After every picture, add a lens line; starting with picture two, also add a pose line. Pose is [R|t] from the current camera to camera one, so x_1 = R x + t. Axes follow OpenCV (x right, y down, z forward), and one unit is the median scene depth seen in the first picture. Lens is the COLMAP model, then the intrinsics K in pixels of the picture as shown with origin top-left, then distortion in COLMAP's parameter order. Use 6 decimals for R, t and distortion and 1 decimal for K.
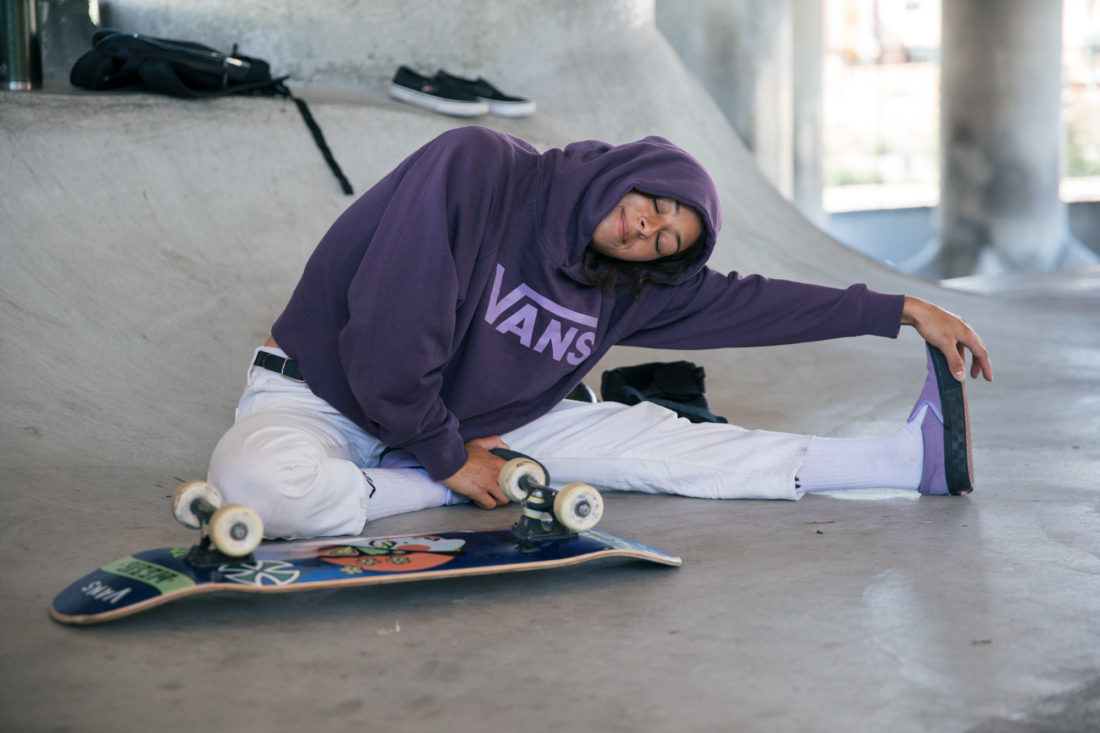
lens RADIAL K [[2186.7, 0, 550.5], [0, 2186.7, 370.0], [0, 0, 1]] dist [0.242770, 0.000000]
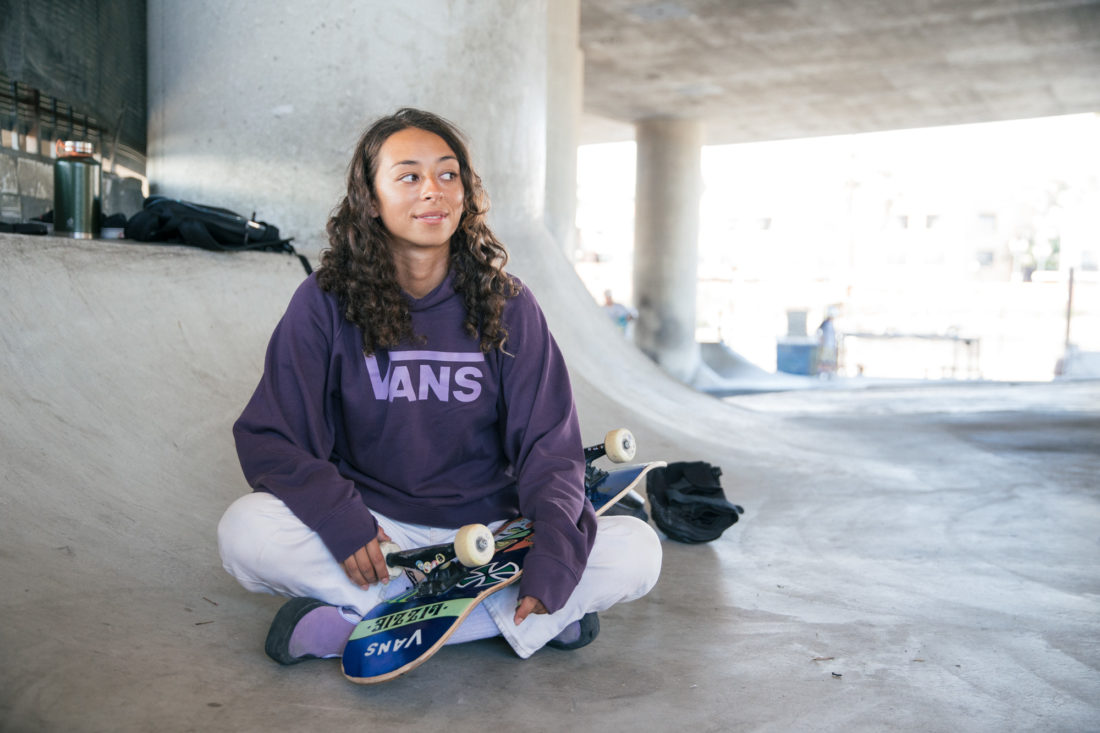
lens RADIAL K [[1183.0, 0, 552.4], [0, 1183.0, 358.4], [0, 0, 1]] dist [0.034579, 0.000000]
pose [[0.990220, 0.036304, 0.134706, -0.063315], [-0.029094, 0.998056, -0.055114, -0.028747], [-0.136445, 0.050655, 0.989352, 0.301647]]
